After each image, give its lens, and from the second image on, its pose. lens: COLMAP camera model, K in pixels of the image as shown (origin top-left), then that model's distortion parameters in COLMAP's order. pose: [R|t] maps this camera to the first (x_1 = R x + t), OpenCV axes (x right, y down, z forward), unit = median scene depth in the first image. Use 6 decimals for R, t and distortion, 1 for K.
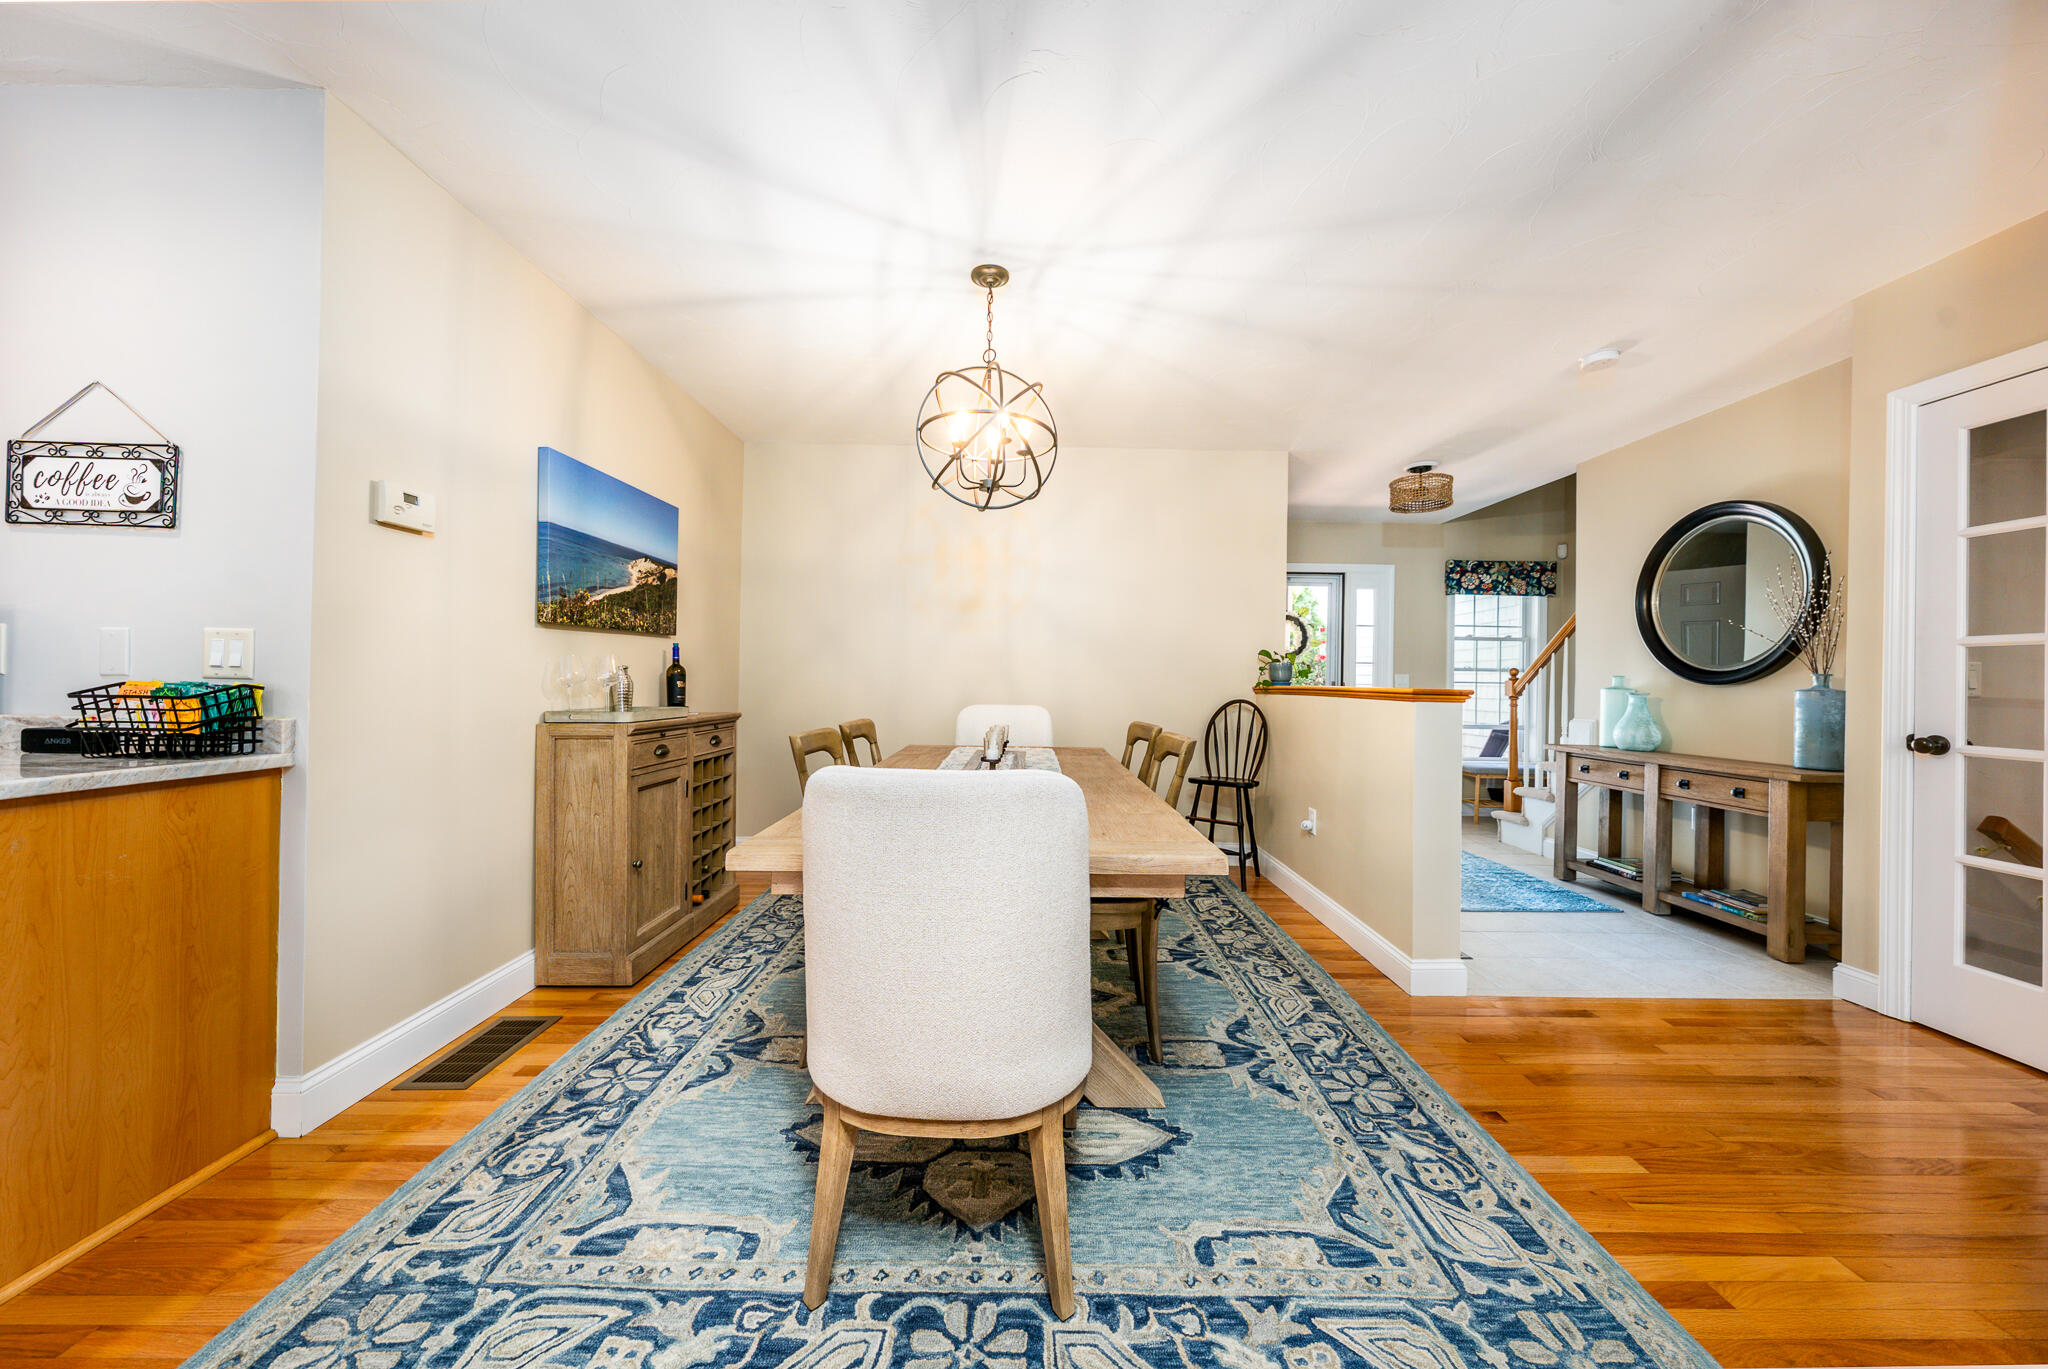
lens RADIAL K [[702.5, 0, 1024.5], [0, 702.5, 677.8], [0, 0, 1]] dist [-0.002910, -0.000175]
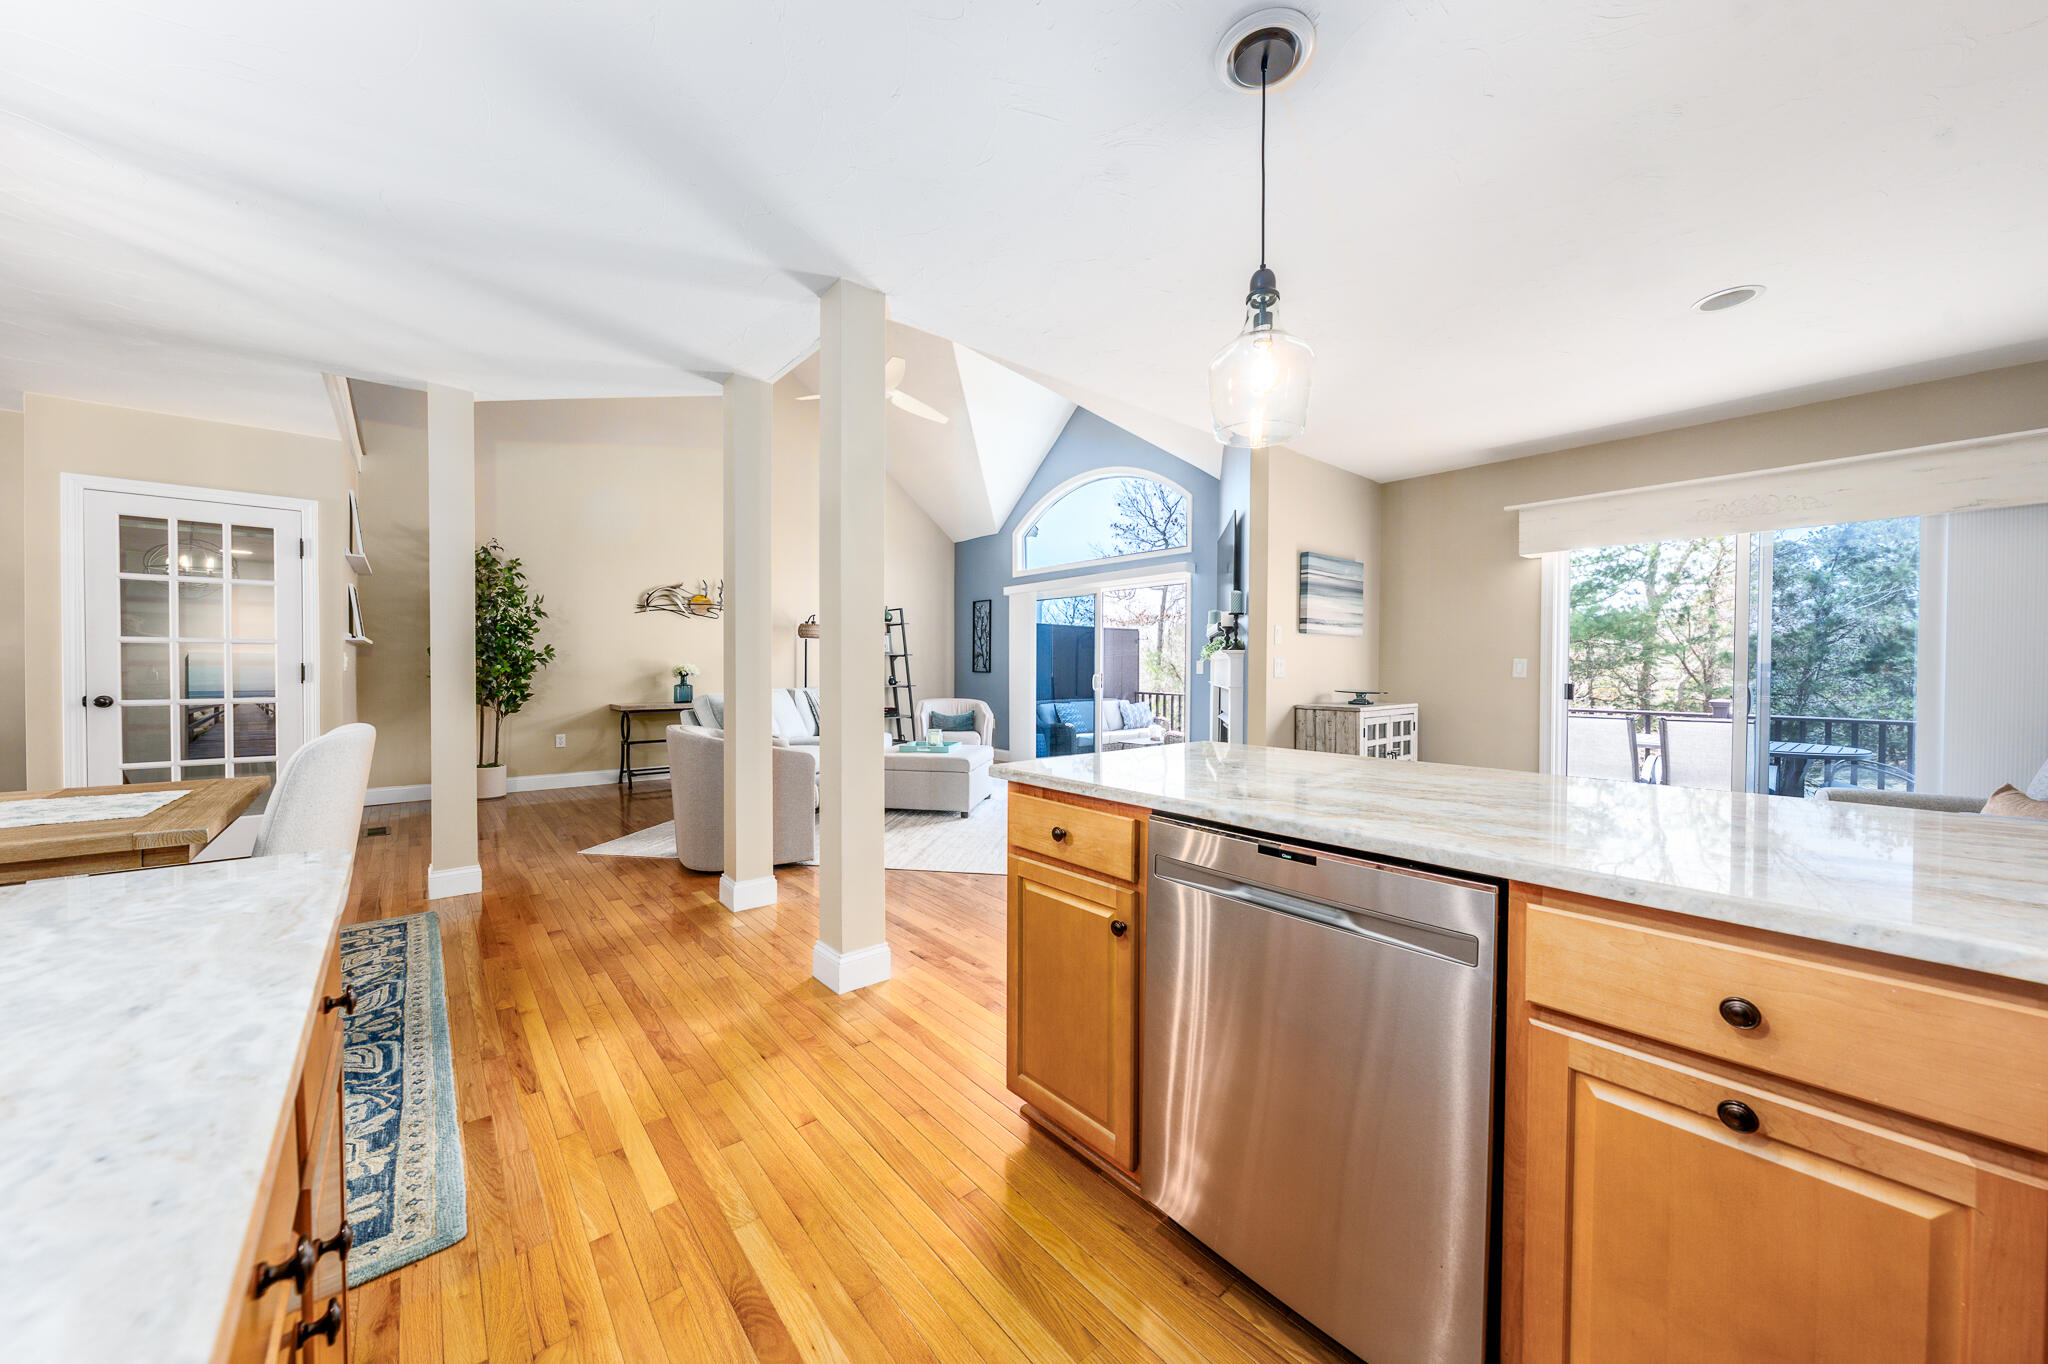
lens RADIAL K [[716.8, 0, 1021.3], [0, 716.8, 680.3], [0, 0, 1]] dist [-0.005864, -0.000212]
pose [[-0.644416, -0.035491, 0.763851, -1.386685], [-0.016723, 0.999338, 0.032325, -0.044513], [-0.764493, 0.008057, -0.644582, 0.431593]]
